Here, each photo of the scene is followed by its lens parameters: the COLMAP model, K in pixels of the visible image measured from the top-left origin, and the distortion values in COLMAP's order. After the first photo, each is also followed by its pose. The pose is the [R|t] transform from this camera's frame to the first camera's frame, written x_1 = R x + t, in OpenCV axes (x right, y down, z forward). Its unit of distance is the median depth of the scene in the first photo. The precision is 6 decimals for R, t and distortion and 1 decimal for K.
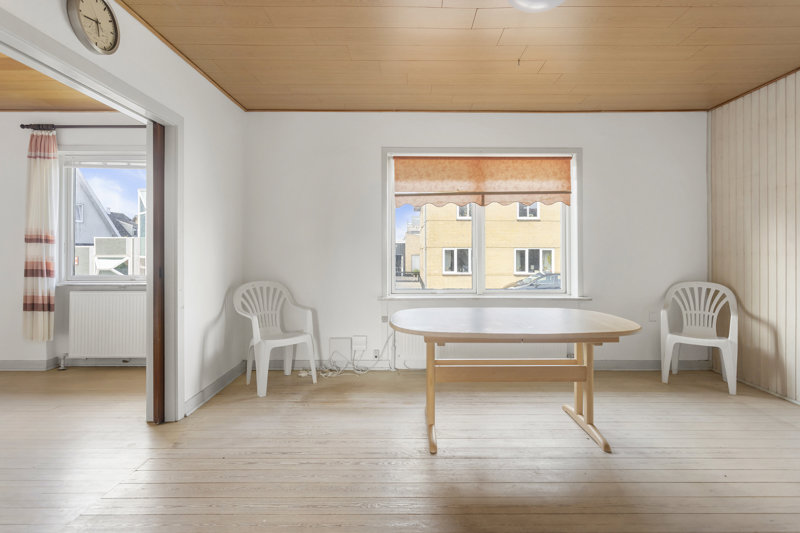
lens RADIAL K [[409.6, 0, 402.2], [0, 409.6, 252.5], [0, 0, 1]] dist [0.000961, 0.000152]
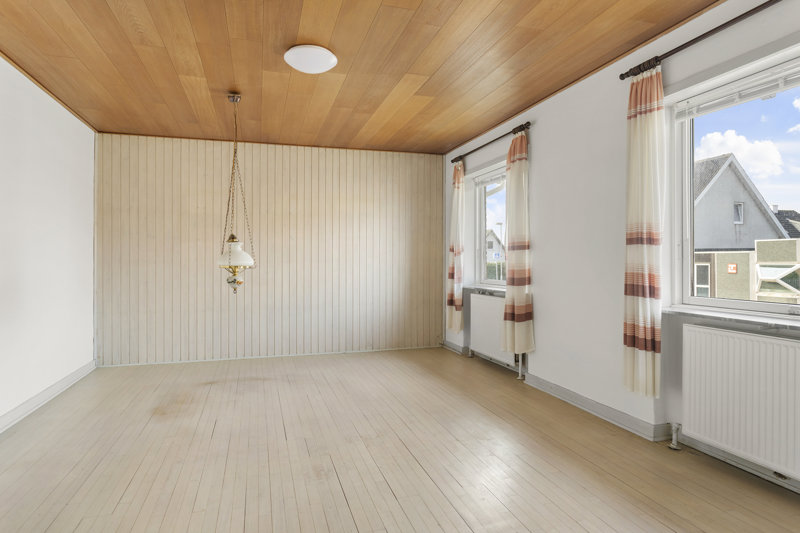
lens RADIAL K [[481.2, 0, 400.5], [0, 481.2, 255.2], [0, 0, 1]] dist [-0.003258, -0.000803]
pose [[0.282085, -0.009275, -0.959345, -0.255869], [0.002023, 0.999957, -0.009073, 0.000070], [0.959387, 0.000619, 0.282091, 0.412716]]
